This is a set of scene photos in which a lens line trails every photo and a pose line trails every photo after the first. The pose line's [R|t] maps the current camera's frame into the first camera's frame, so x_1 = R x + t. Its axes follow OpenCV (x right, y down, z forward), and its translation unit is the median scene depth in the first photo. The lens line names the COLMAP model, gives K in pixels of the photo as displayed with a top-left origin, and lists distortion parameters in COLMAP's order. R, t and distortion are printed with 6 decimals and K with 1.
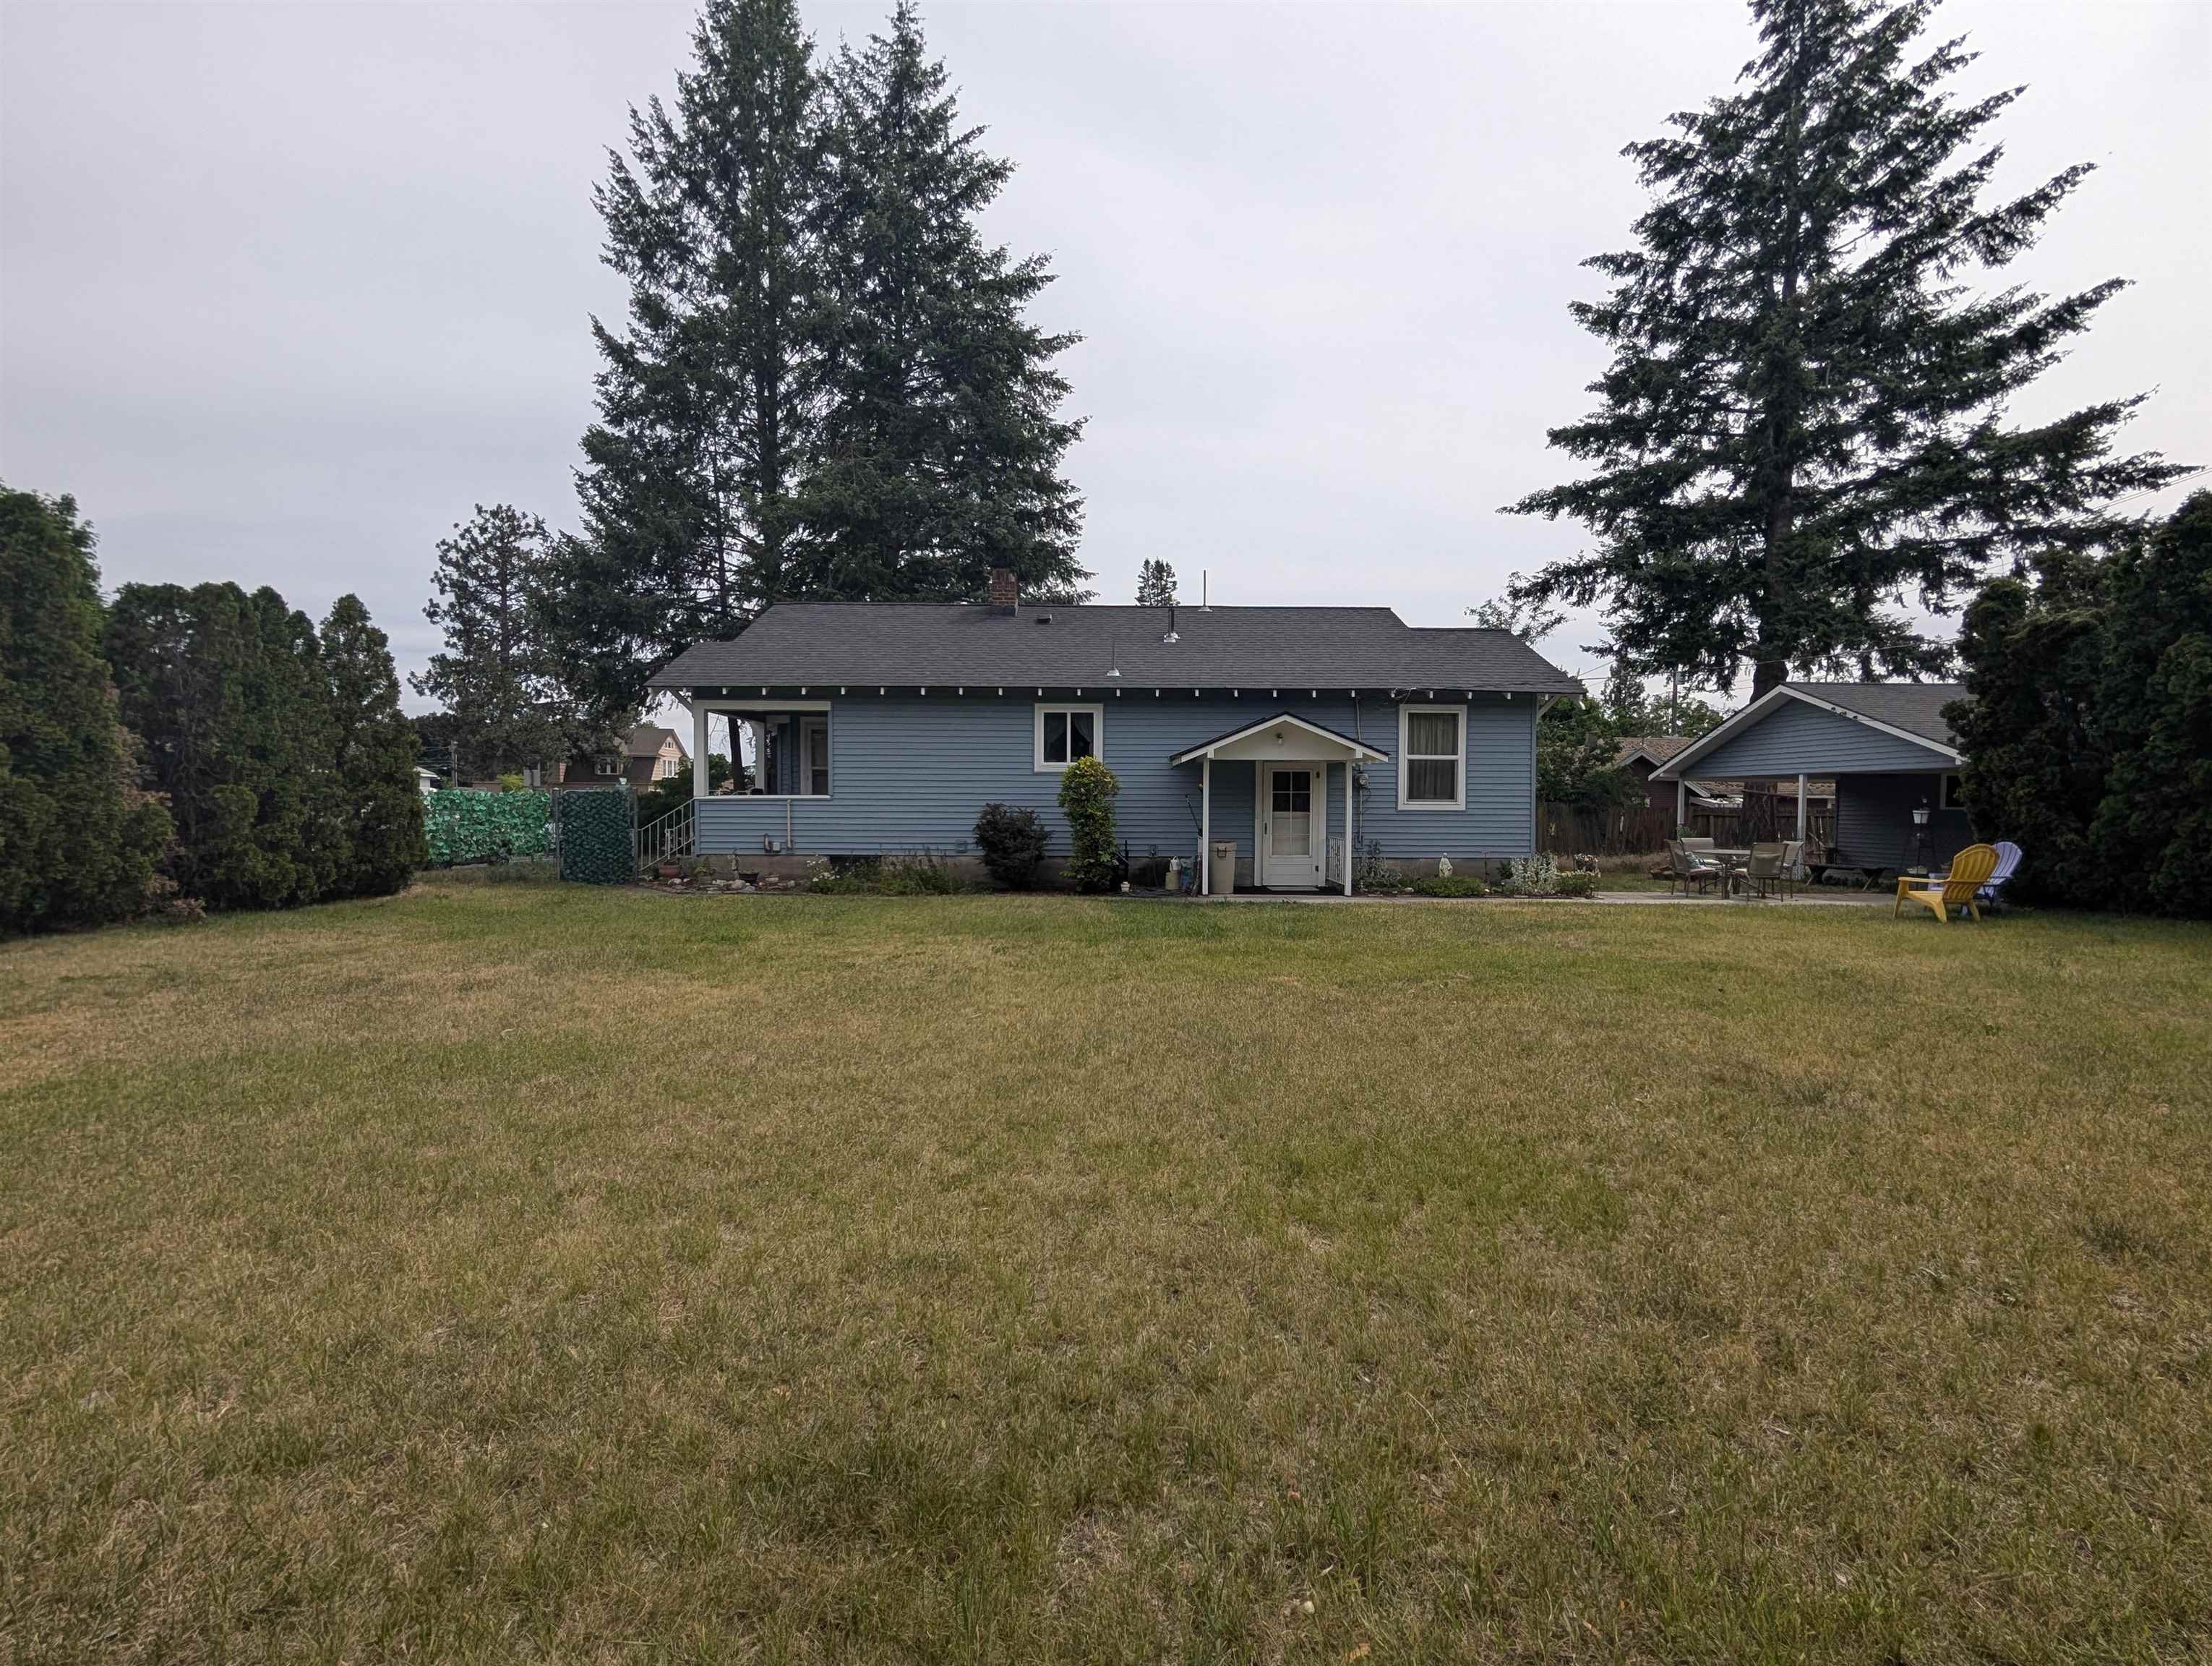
lens RADIAL K [[974.5, 0, 1082.8], [0, 974.5, 820.5], [0, 0, 1]] dist [-0.021657, 0.016741]
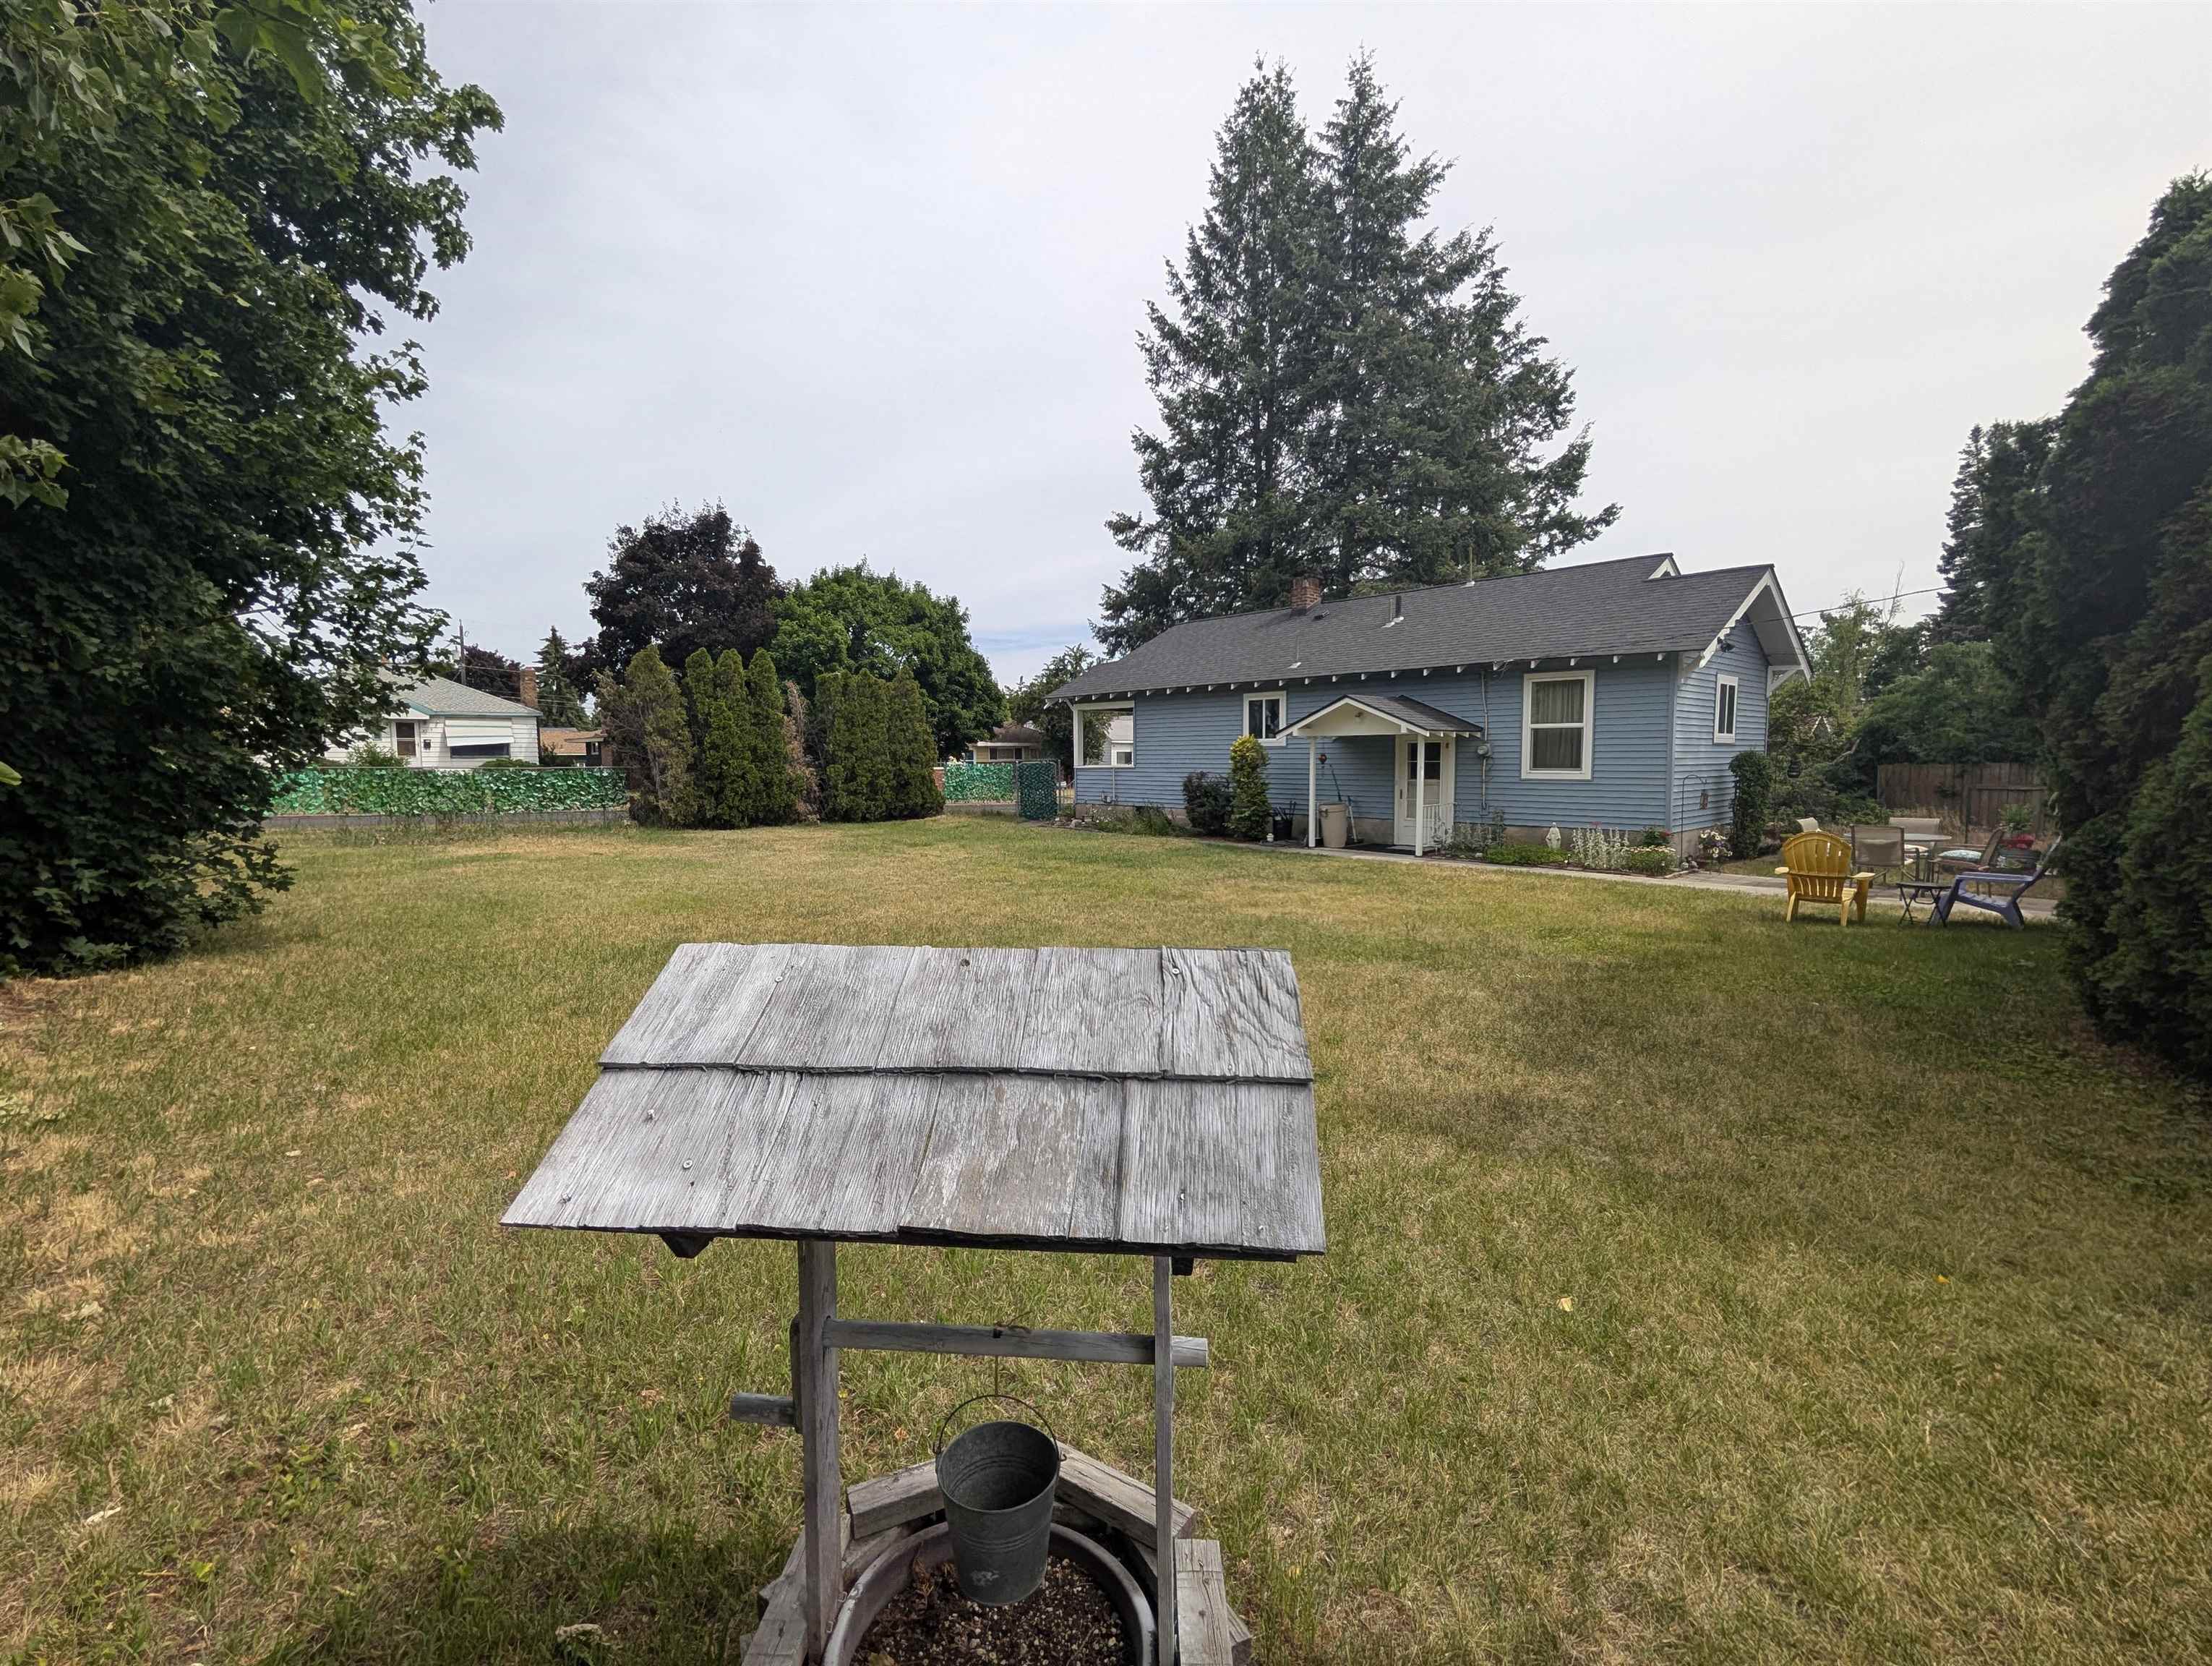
lens RADIAL K [[974.5, 0, 1082.8], [0, 974.5, 820.5], [0, 0, 1]] dist [-0.021657, 0.016741]
pose [[0.646369, 0.041562, -0.761892, 0.649654], [-0.004801, 0.998717, 0.050409, -0.013161], [0.763010, -0.028925, 0.645739, -0.003807]]
